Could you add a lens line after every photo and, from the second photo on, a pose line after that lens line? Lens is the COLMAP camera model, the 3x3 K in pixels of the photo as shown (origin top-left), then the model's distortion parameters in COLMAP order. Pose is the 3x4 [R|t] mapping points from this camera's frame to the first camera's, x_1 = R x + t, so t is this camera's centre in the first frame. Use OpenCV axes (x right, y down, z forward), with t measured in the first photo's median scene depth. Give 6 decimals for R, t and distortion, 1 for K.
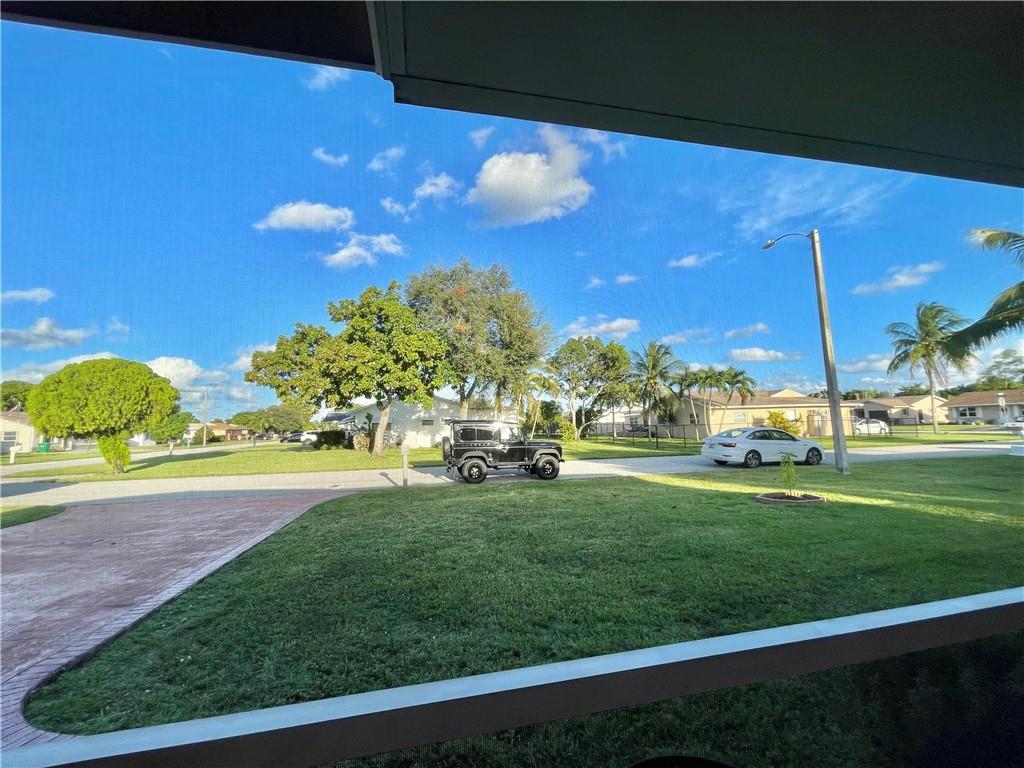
lens RADIAL K [[412.1, 0, 509.4], [0, 412.1, 386.5], [0, 0, 1]] dist [-0.000579, 0.000092]
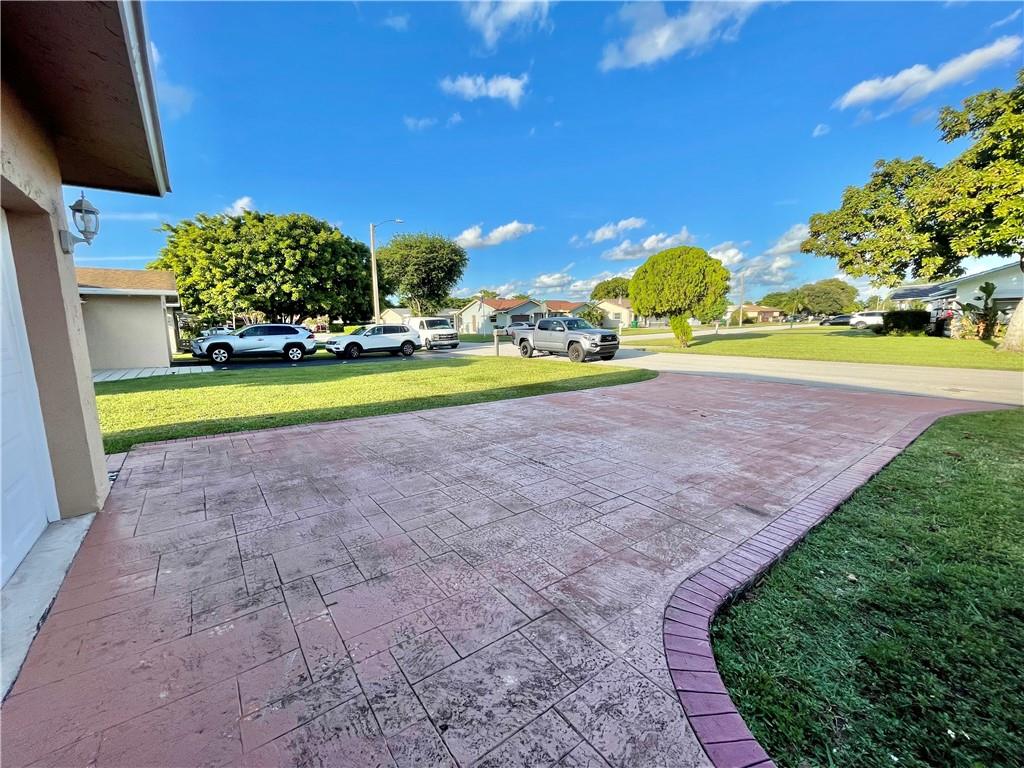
lens RADIAL K [[412.1, 0, 505.5], [0, 412.1, 384.6], [0, 0, 1]] dist [-0.000579, 0.000092]
pose [[0.421227, 0.154589, -0.893683, -0.082319], [0.097394, 0.971958, 0.214035, 0.010570], [0.901711, -0.177197, 0.394359, 0.048885]]
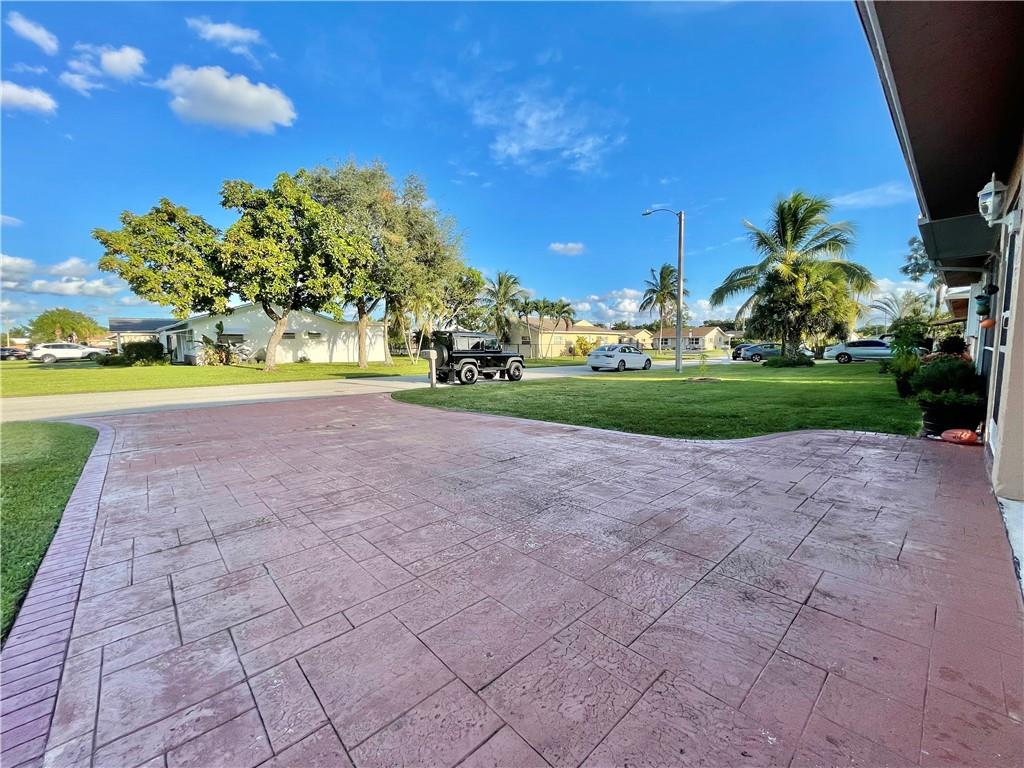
lens RADIAL K [[412.1, 0, 514.8], [0, 412.1, 390.1], [0, 0, 1]] dist [-0.000579, 0.000092]
pose [[0.860570, -0.033523, 0.508228, -0.595755], [-0.065386, 0.982304, 0.175510, 0.032150], [-0.505118, -0.184270, 0.843149, -0.106090]]
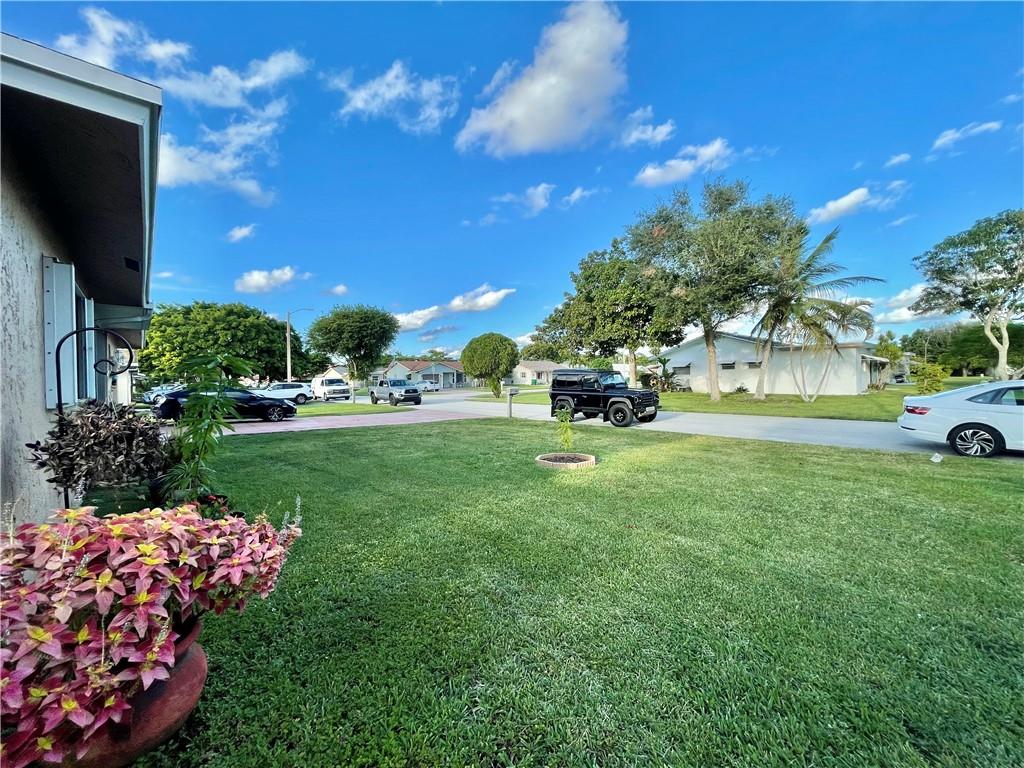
lens RADIAL K [[412.1, 0, 504.1], [0, 412.1, 381.2], [0, 0, 1]] dist [-0.000579, 0.000092]
pose [[0.489523, 0.024147, -0.871656, 0.547497], [0.090952, 0.992750, 0.078581, 0.005068], [0.867234, -0.117746, 0.483778, 0.175846]]
